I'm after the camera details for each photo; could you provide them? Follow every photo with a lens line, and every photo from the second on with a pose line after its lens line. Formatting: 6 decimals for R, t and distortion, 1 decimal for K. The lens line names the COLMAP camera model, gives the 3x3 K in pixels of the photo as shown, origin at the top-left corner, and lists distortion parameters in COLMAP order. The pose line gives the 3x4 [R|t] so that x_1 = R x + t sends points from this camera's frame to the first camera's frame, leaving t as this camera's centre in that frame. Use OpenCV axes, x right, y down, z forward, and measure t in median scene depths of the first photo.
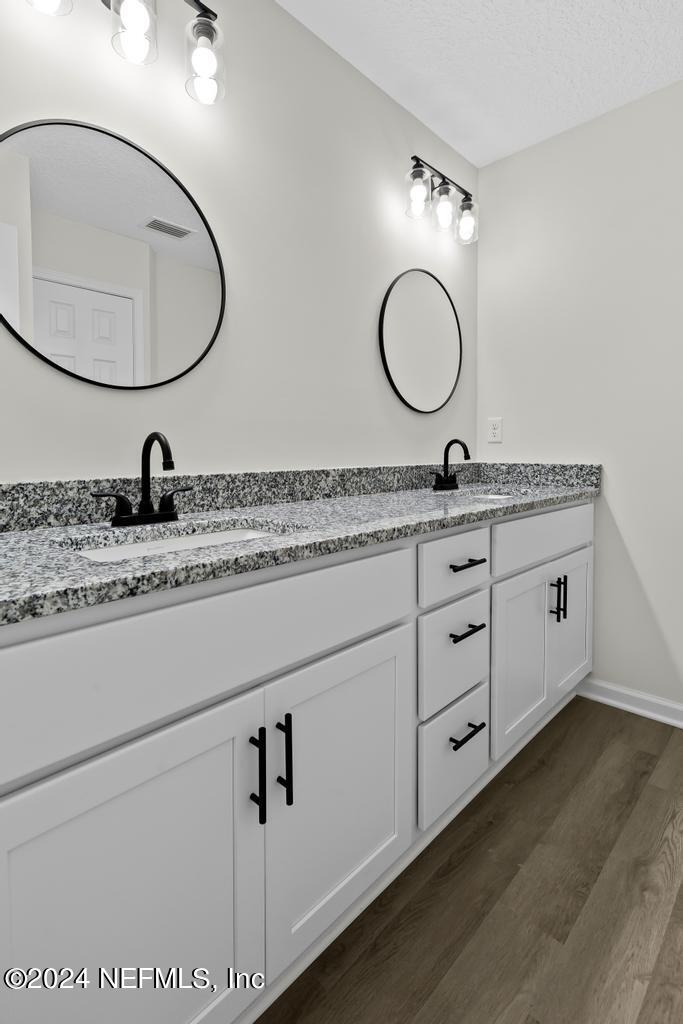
lens RADIAL K [[512.3, 0, 327.7], [0, 512.3, 477.2], [0, 0, 1]] dist [-0.006566, -0.000591]
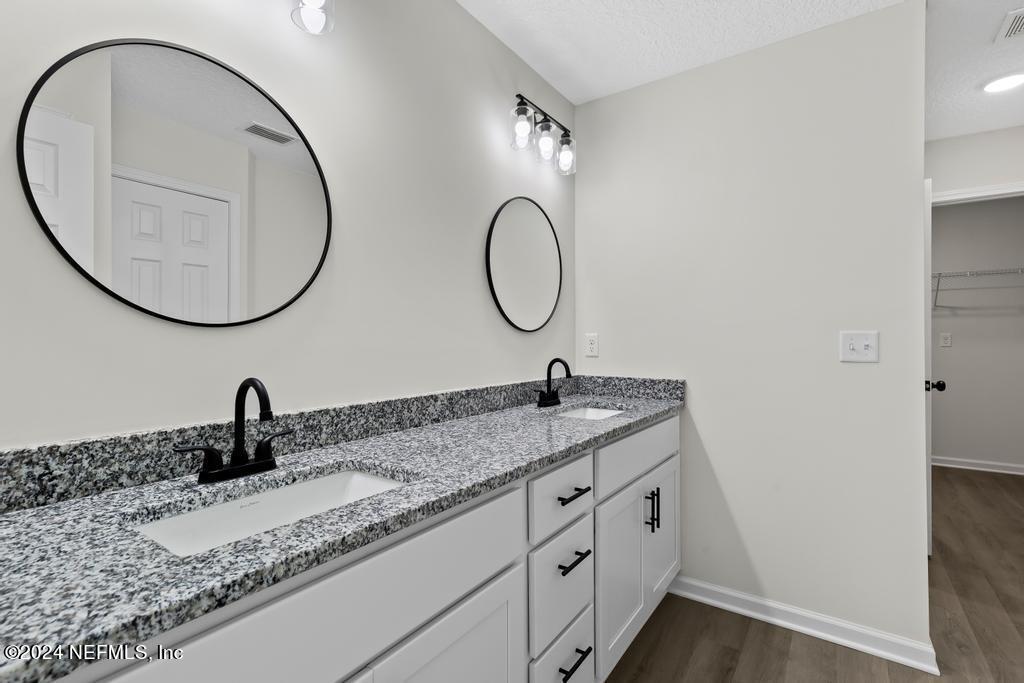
lens RADIAL K [[483.0, 0, 517.6], [0, 483.0, 340.1], [0, 0, 1]] dist [-0.010157, 0.001501]
pose [[0.983874, 0.001975, 0.178850, -0.014464], [0.004956, 0.999254, -0.038298, -0.098626], [-0.178792, 0.038567, 0.983131, 0.041648]]
